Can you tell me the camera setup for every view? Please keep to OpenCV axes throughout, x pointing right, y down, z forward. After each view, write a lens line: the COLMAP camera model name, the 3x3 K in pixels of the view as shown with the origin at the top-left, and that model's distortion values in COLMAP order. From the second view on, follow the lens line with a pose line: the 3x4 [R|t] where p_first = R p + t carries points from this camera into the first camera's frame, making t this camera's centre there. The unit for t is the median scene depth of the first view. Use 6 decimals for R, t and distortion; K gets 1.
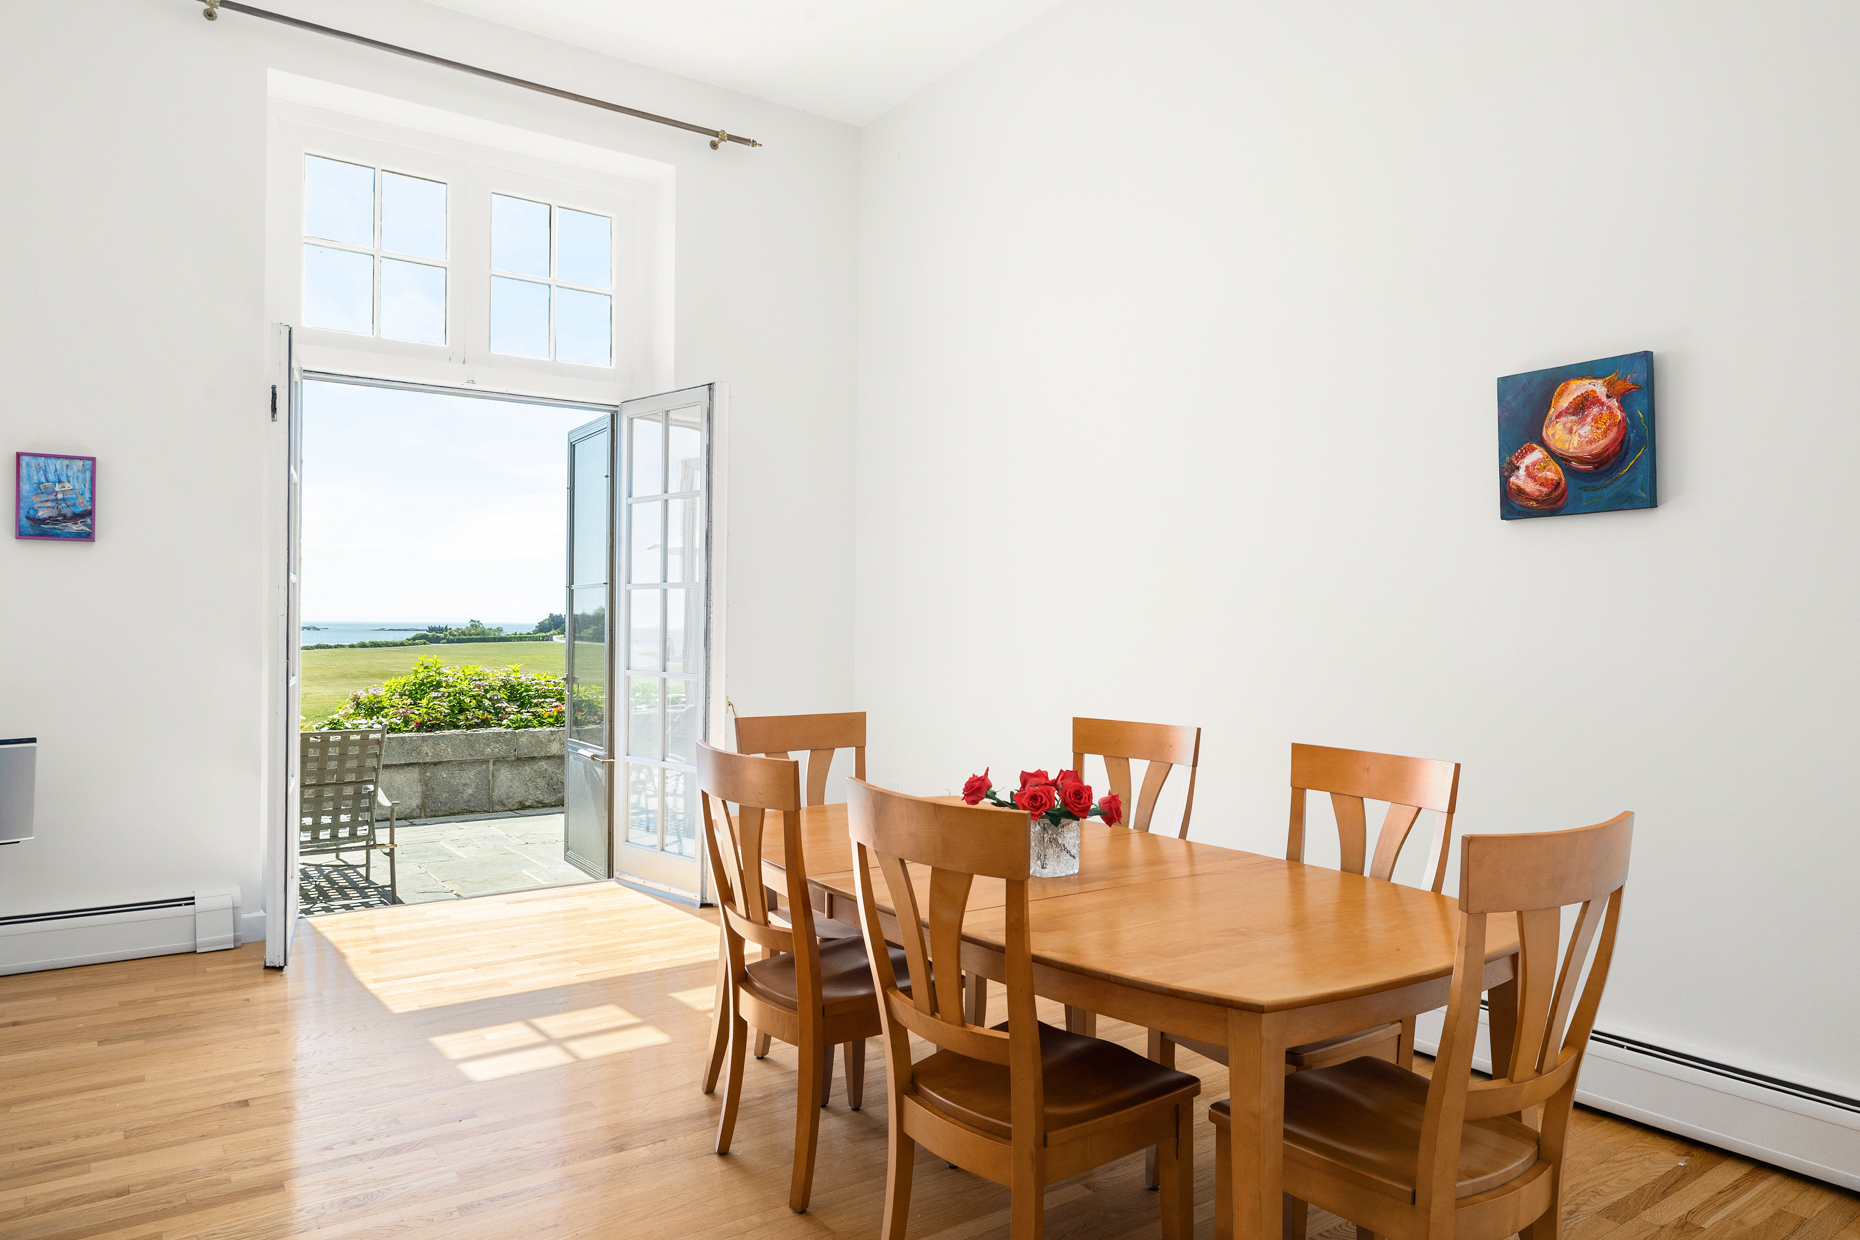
lens RADIAL K [[1201.4, 0, 930.0], [0, 1201.4, 620.0], [0, 0, 1]] dist [0.002246, -0.003140]
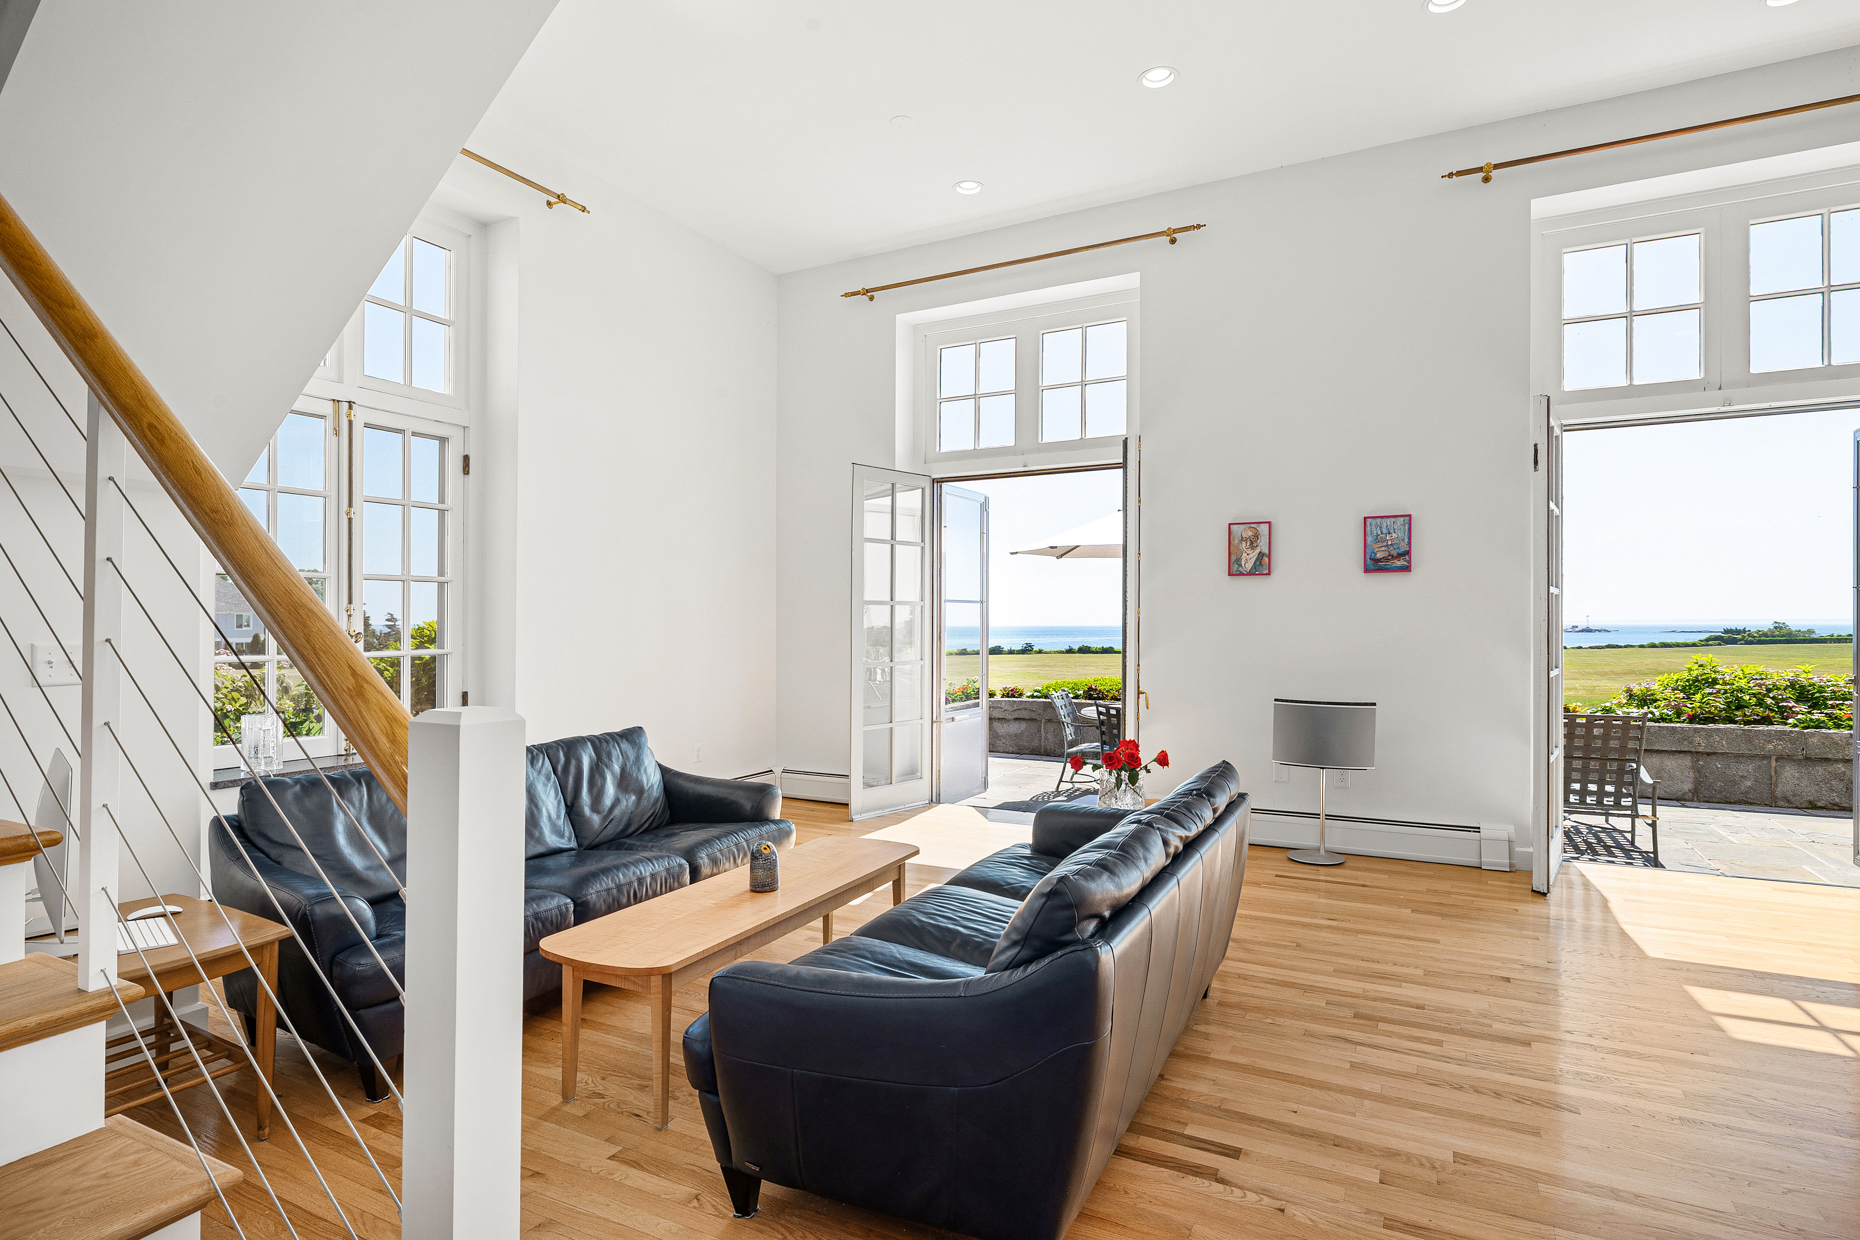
lens RADIAL K [[942.7, 0, 929.5], [0, 942.7, 634.4], [0, 0, 1]] dist [-0.000843, 0.000448]
pose [[0.457337, -0.000766, -0.889293, 0.039163], [0.010105, 0.999940, 0.004335, 0.000135], [0.889236, -0.010968, 0.457317, -0.032089]]
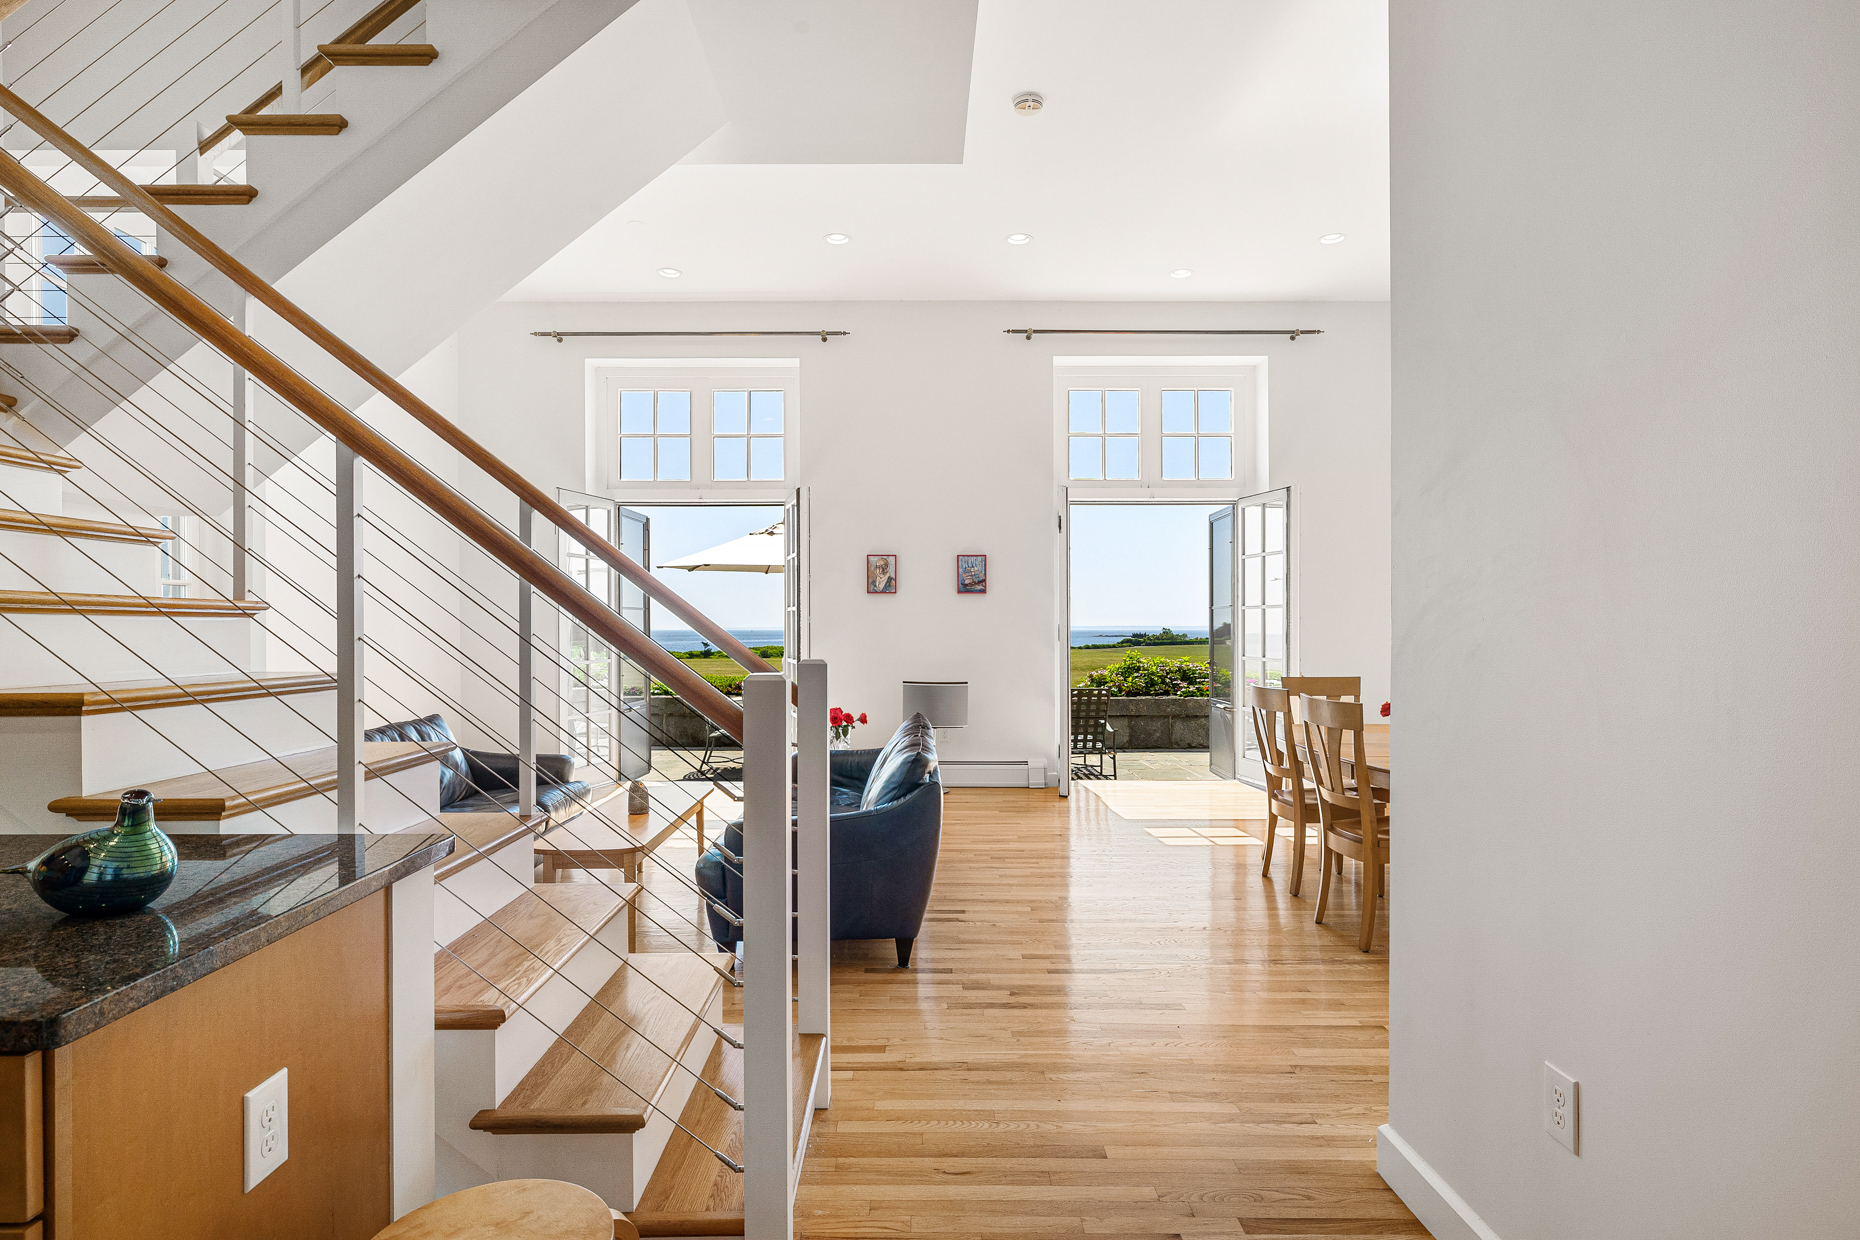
lens RADIAL K [[955.6, 0, 916.2], [0, 955.6, 637.4], [0, 0, 1]] dist [-0.000062, -0.000139]
pose [[0.815123, -0.004283, -0.579272, 0.138889], [0.010294, 0.999922, 0.007091, 0.000398], [0.579197, -0.011743, 0.815103, -0.332465]]
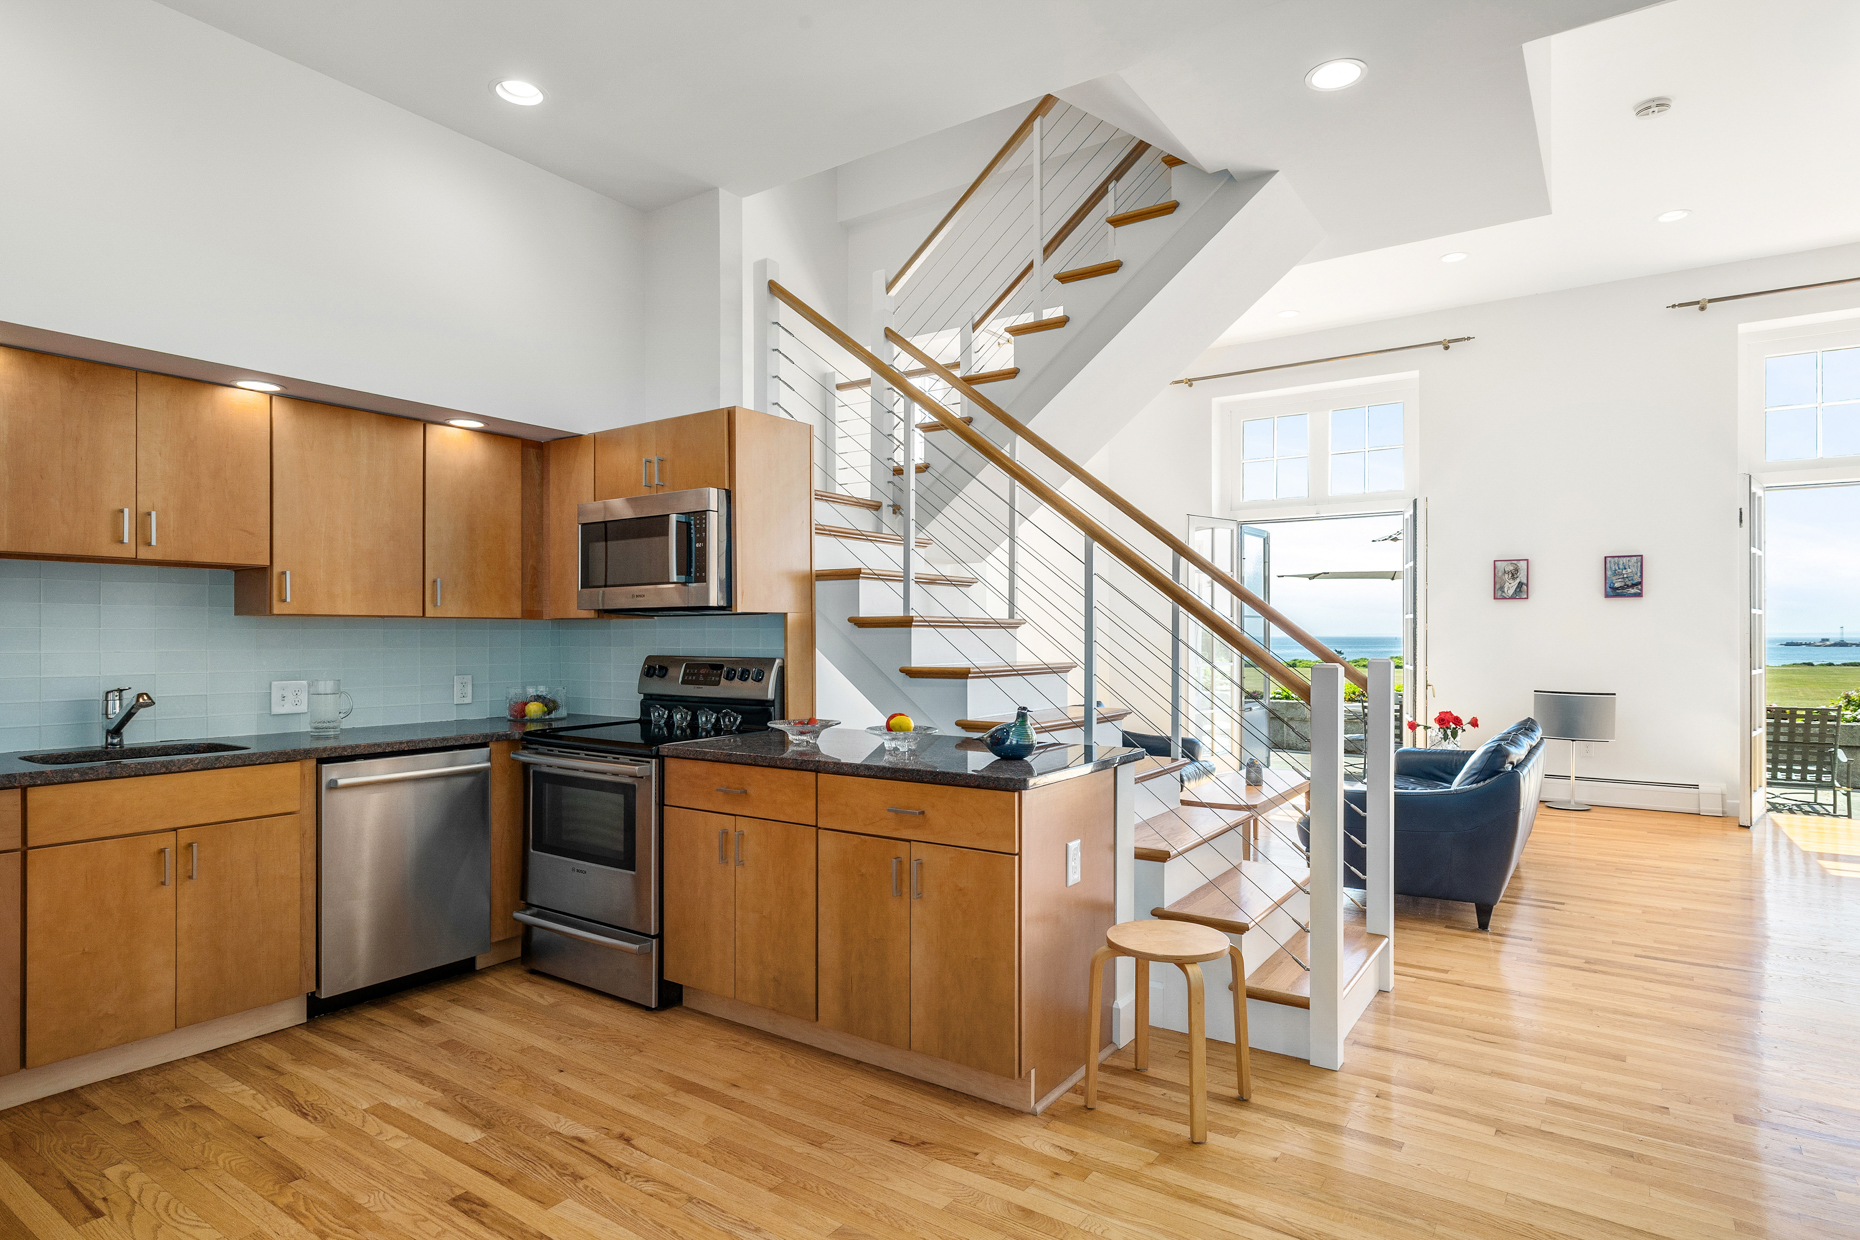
lens RADIAL K [[1007.9, 0, 927.5], [0, 1007.9, 636.1], [0, 0, 1]] dist [0.000467, -0.000669]
pose [[0.340673, -0.007927, -0.940148, 0.321754], [0.006456, 0.999961, -0.006092, 0.000975], [0.940160, -0.003994, 0.340711, -0.467107]]
